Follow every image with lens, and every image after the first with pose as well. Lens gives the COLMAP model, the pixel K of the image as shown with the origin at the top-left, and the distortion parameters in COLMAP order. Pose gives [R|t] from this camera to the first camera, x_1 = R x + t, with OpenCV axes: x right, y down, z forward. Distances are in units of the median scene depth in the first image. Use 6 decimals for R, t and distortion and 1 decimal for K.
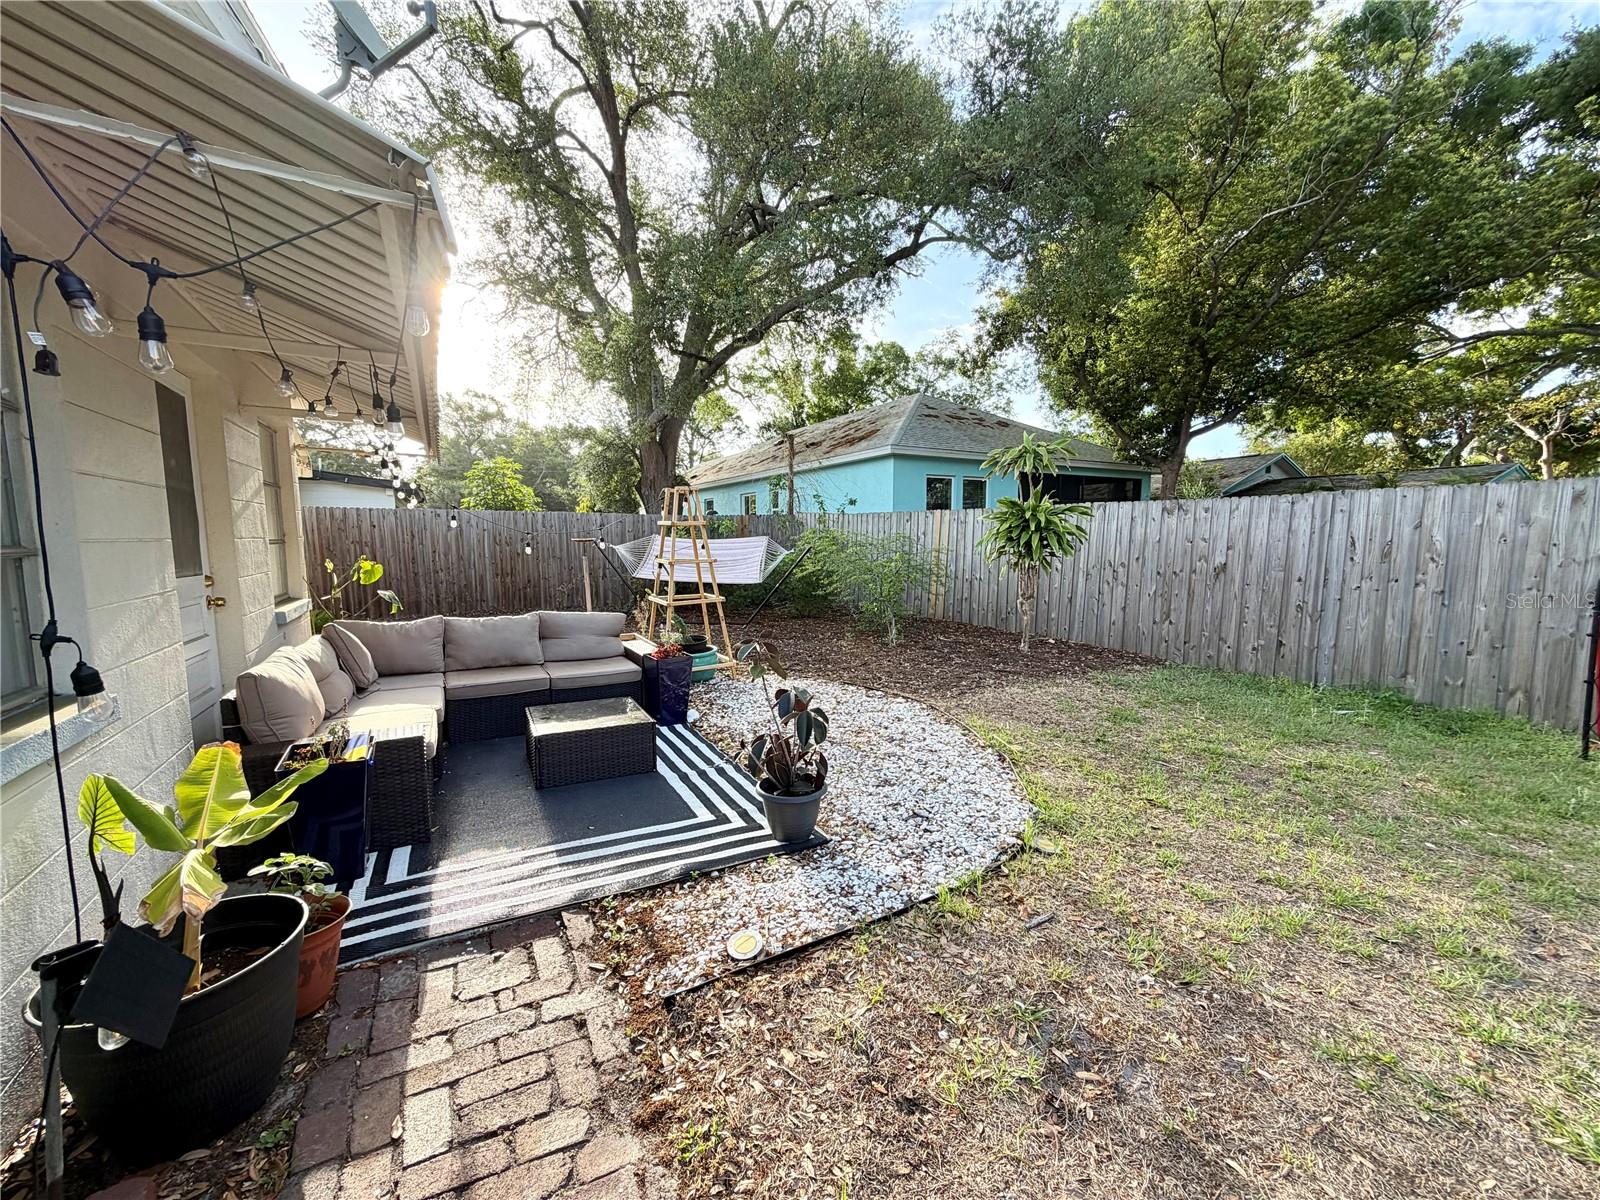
lens RADIAL K [[636.8, 0, 793.9], [0, 636.8, 606.0], [0, 0, 1]] dist [0.000538, -0.000489]
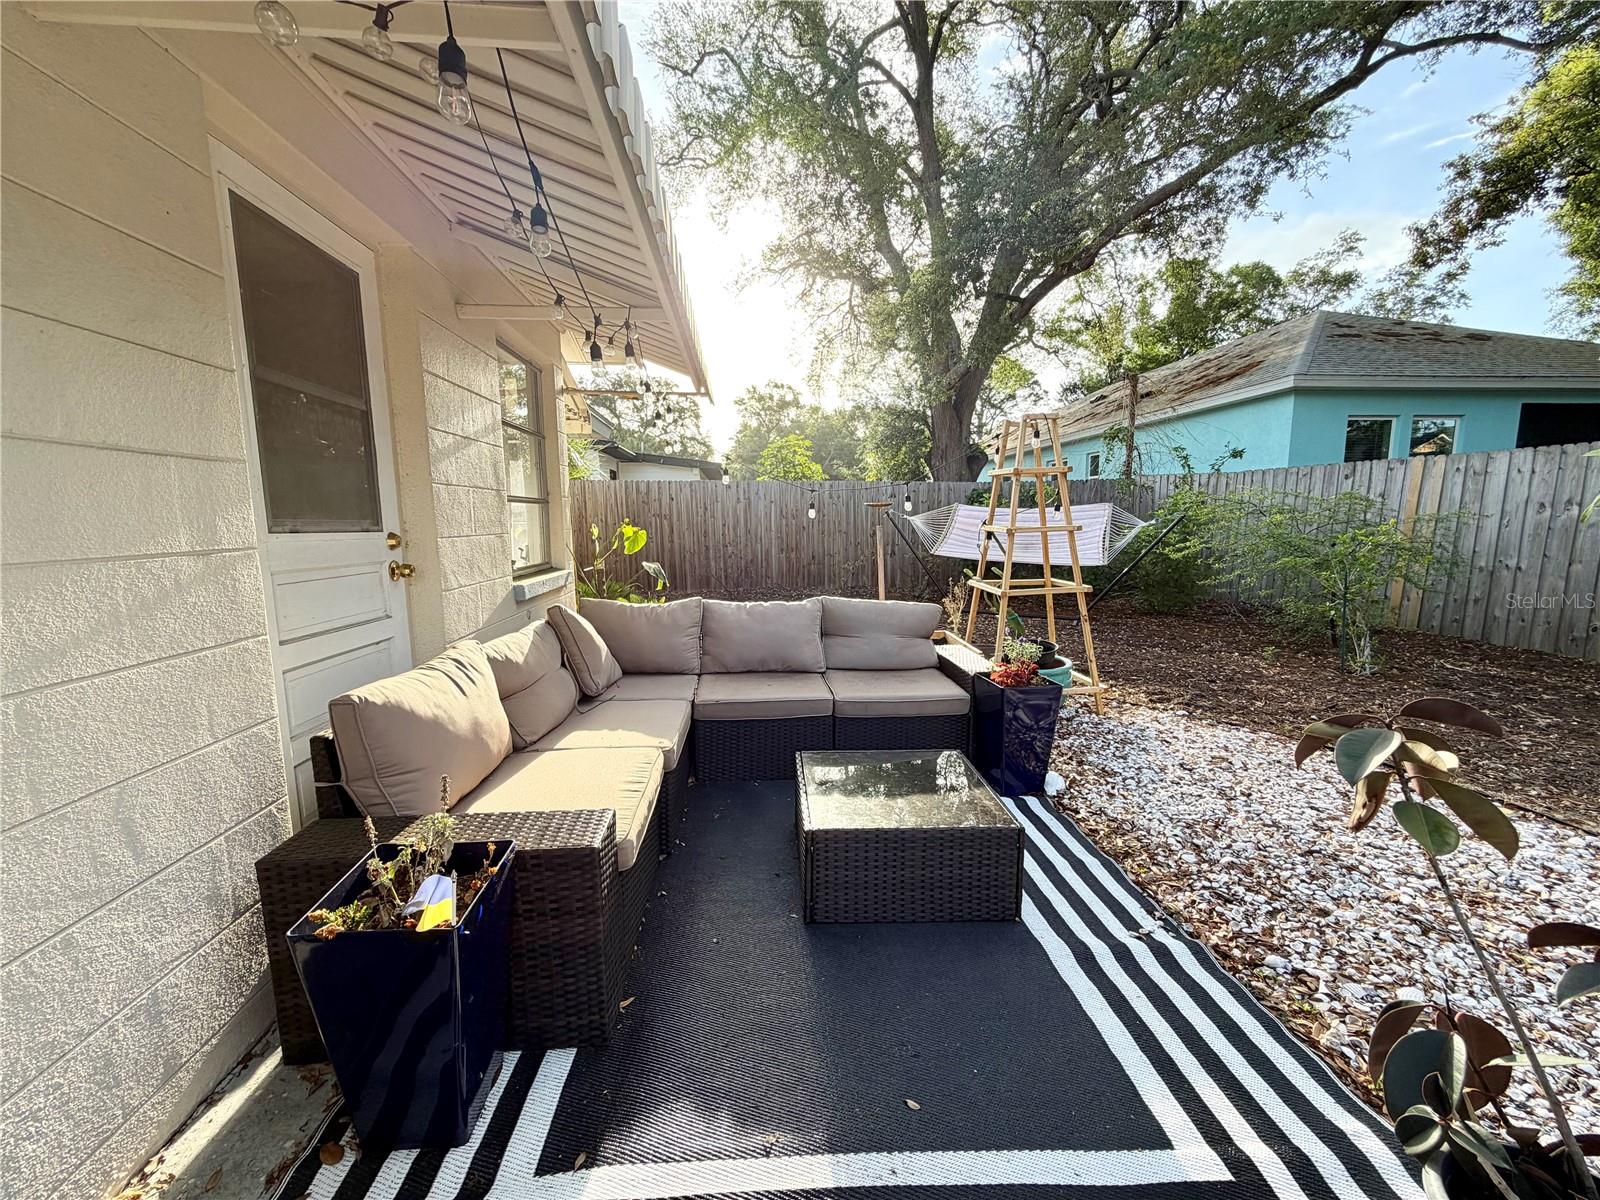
lens RADIAL K [[636.8, 0, 797.9], [0, 636.8, 606.5], [0, 0, 1]] dist [0.000538, -0.000489]
pose [[0.912805, 0.050837, -0.405220, -0.049504], [-0.038499, 0.998515, 0.038545, -0.002461], [0.406577, -0.019583, 0.913406, 0.123302]]
